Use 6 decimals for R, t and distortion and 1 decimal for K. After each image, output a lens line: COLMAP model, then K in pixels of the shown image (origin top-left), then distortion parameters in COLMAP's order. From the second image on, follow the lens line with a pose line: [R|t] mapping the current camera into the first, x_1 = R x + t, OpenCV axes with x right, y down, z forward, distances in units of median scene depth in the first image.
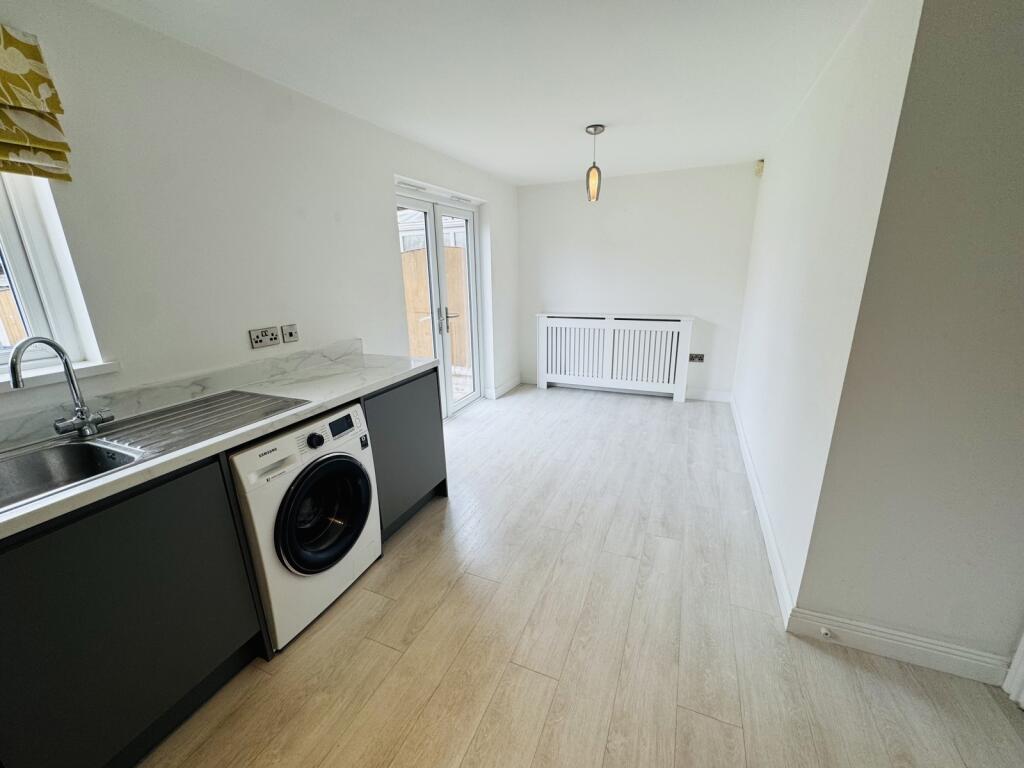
lens RADIAL K [[409.7, 0, 514.3], [0, 409.7, 384.6], [0, 0, 1]] dist [-0.005481, 0.000539]
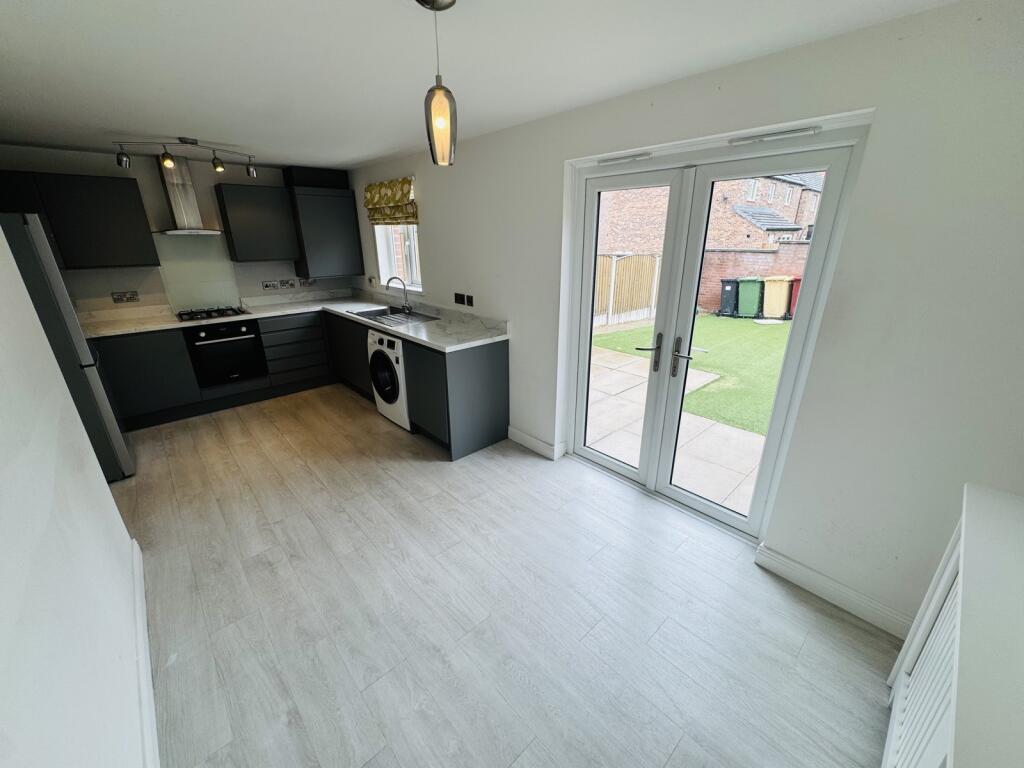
lens RADIAL K [[409.7, 0, 514.4], [0, 409.7, 385.8], [0, 0, 1]] dist [-0.005481, 0.000539]
pose [[-0.413371, 0.337849, -0.845566, 0.991443], [-0.237349, 0.856538, 0.458266, -0.718417], [0.879085, 0.390128, -0.273880, 2.004770]]
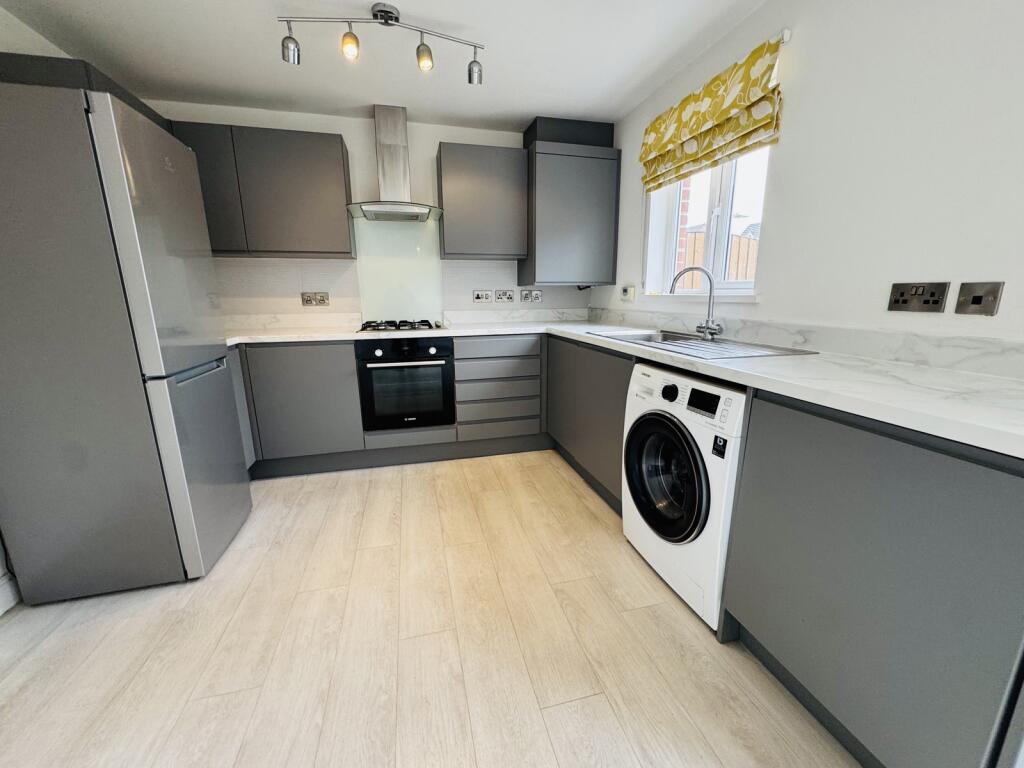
lens RADIAL K [[409.7, 0, 512.6], [0, 409.7, 384.2], [0, 0, 1]] dist [-0.005481, 0.000539]
pose [[-0.795902, 0.157808, -0.584497, 0.282628], [-0.141550, 0.890170, 0.433083, -0.195551], [0.588646, 0.427427, -0.686150, 1.223974]]
